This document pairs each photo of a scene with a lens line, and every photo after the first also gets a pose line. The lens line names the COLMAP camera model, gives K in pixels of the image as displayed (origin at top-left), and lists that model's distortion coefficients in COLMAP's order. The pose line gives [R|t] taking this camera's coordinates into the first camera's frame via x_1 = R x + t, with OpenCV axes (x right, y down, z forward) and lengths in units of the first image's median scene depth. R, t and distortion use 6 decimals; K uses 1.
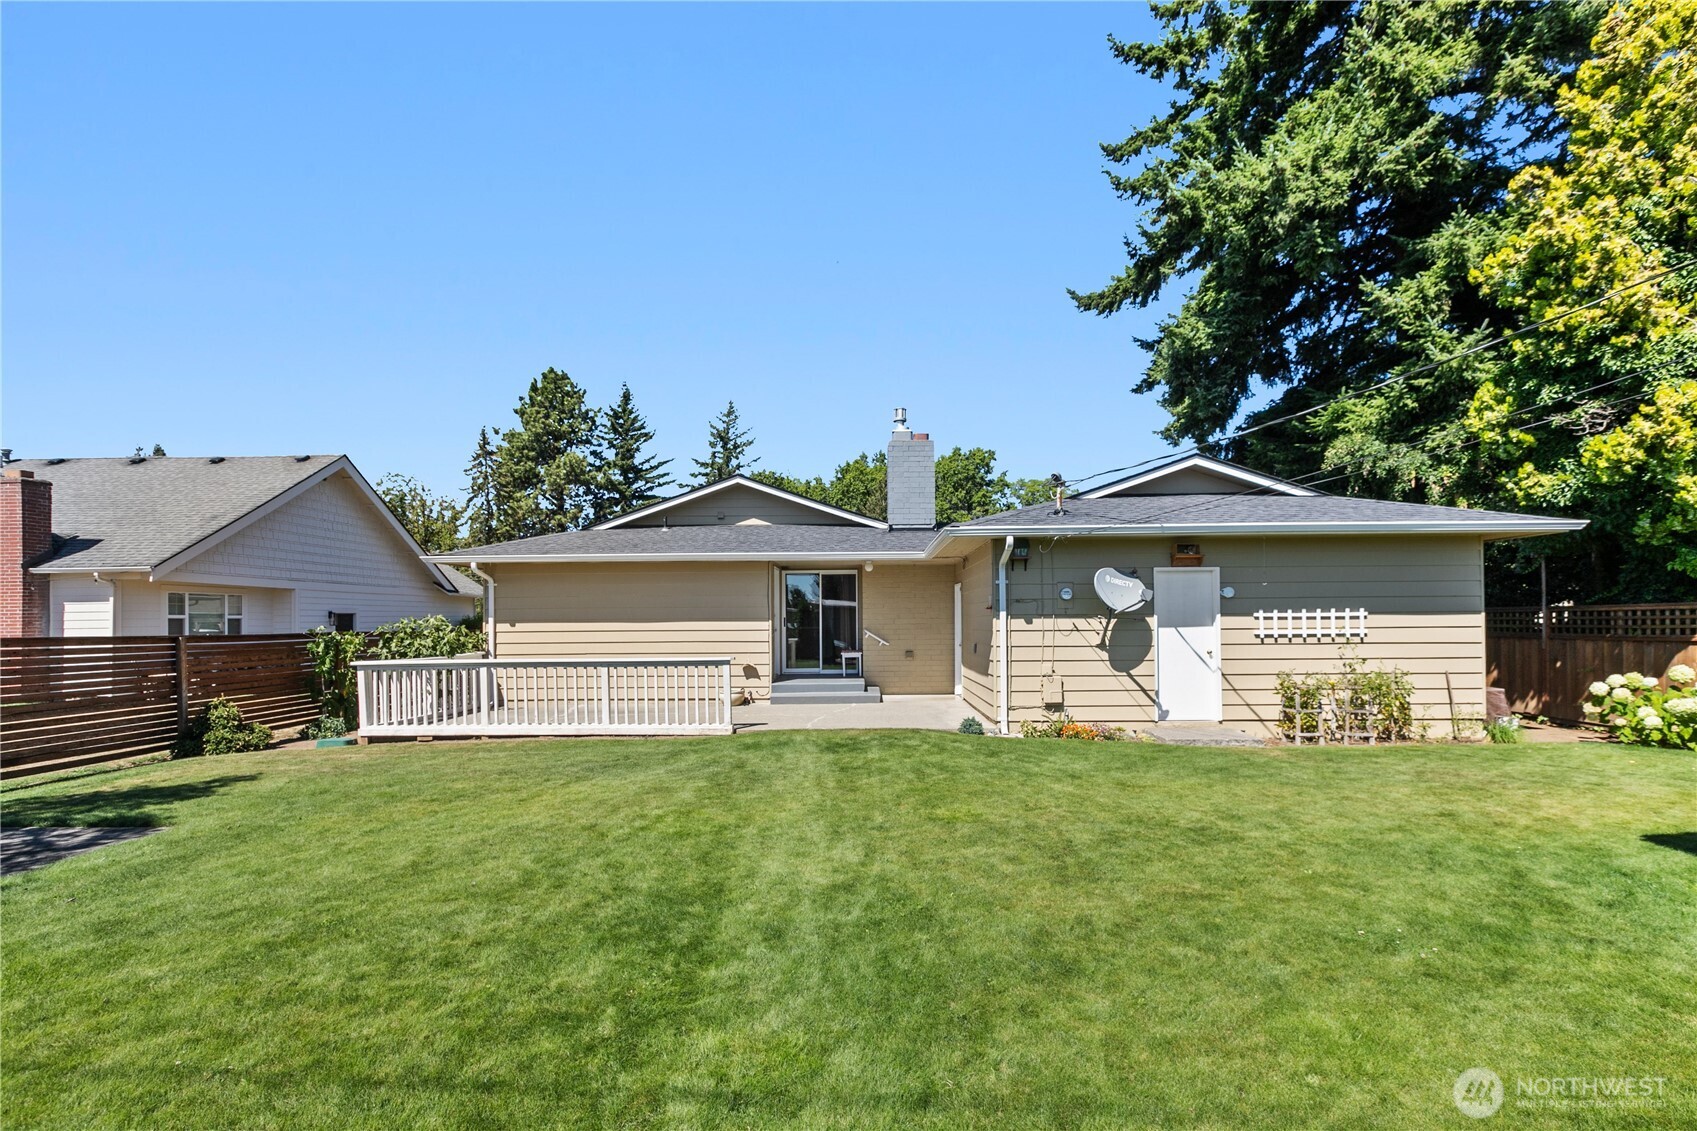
lens RADIAL K [[759.7, 0, 859.0], [0, 759.7, 623.2], [0, 0, 1]] dist [-0.000266, 0.000205]
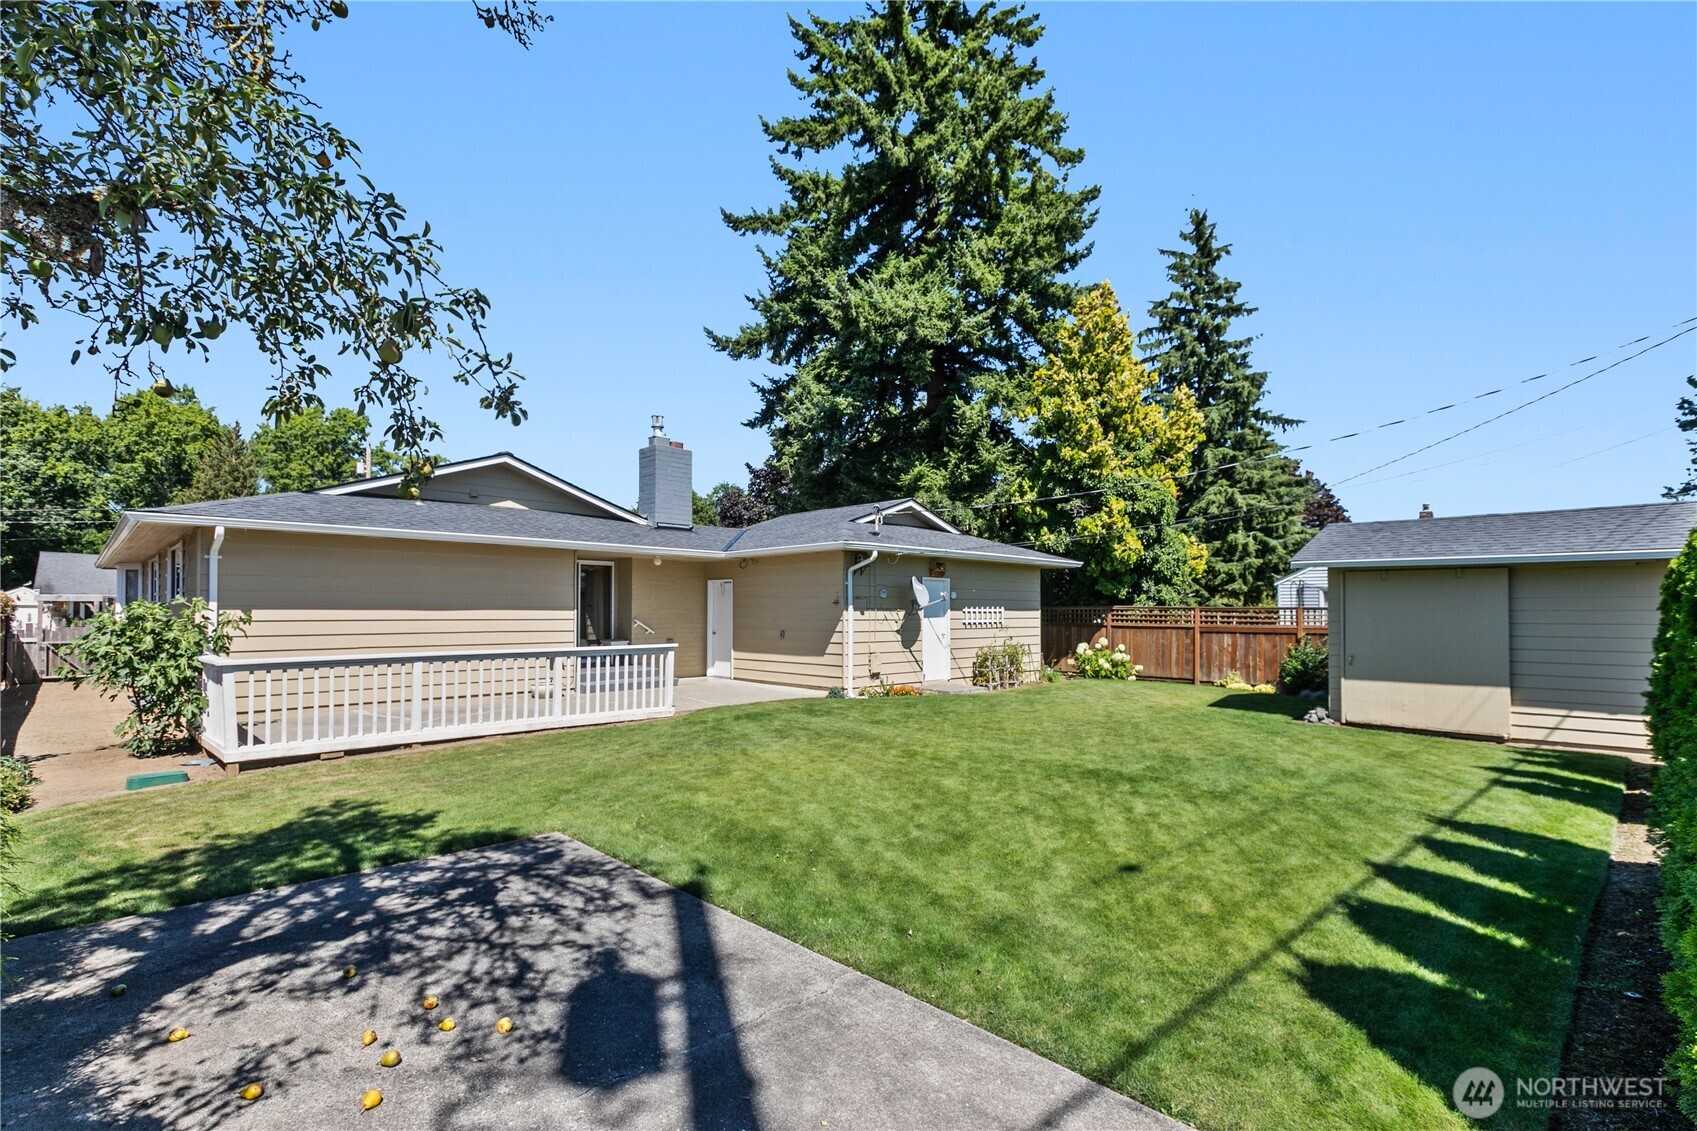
lens RADIAL K [[767.0, 0, 839.0], [0, 767.0, 598.2], [0, 0, 1]] dist [0.001038, -0.000206]
pose [[0.709253, 0.021460, 0.704627, -0.764646], [-0.005795, 0.999680, -0.024614, 0.005114], [-0.704930, 0.013375, 0.709151, 0.059801]]
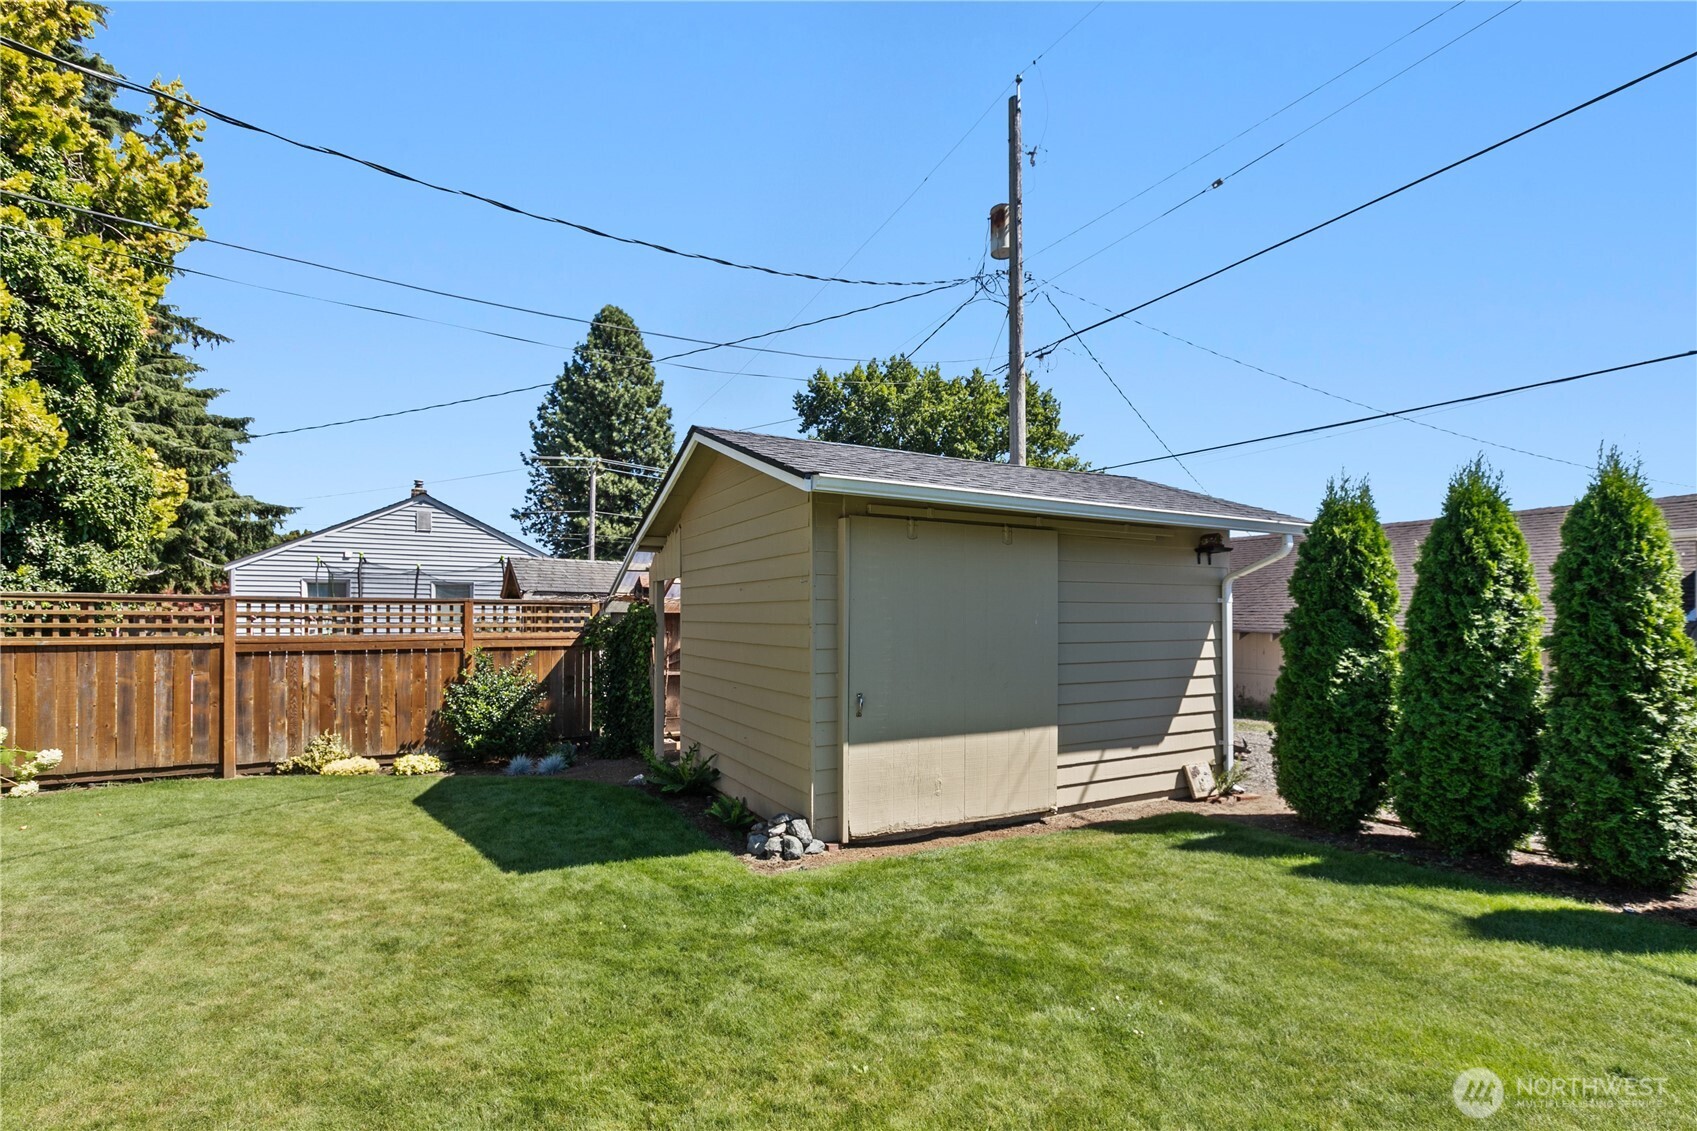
lens RADIAL K [[775.2, 0, 849.7], [0, 775.2, 615.1], [0, 0, 1]] dist [0.000036, -0.000138]
pose [[-0.504708, 0.007550, 0.863257, 0.092380], [0.007260, 0.999964, -0.004501, 0.003798], [-0.863260, 0.003996, -0.504744, 0.594565]]
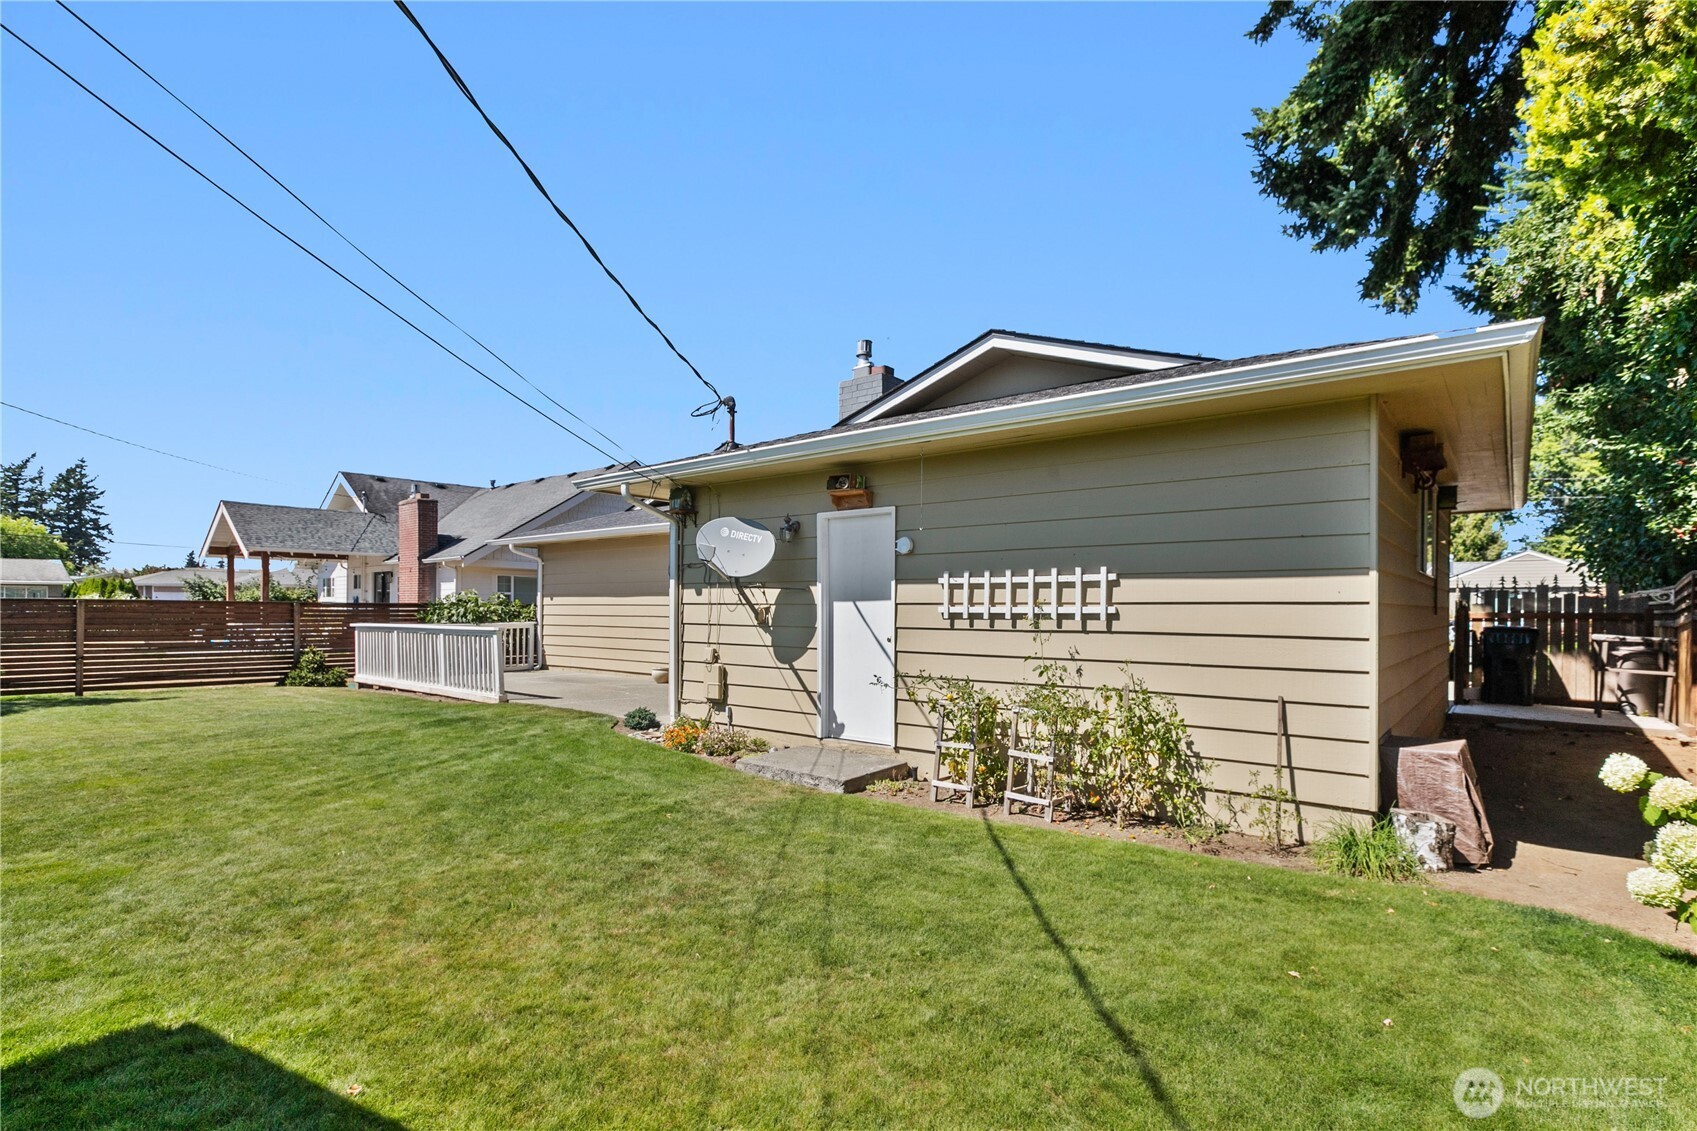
lens RADIAL K [[802.5, 0, 876.4], [0, 802.5, 605.5], [0, 0, 1]] dist [0.000023, -0.000046]
pose [[0.799045, 0.009649, -0.601194, 0.859283], [-0.011854, 0.999930, 0.000294, 0.009095], [0.601155, 0.006892, 0.799103, 0.446407]]
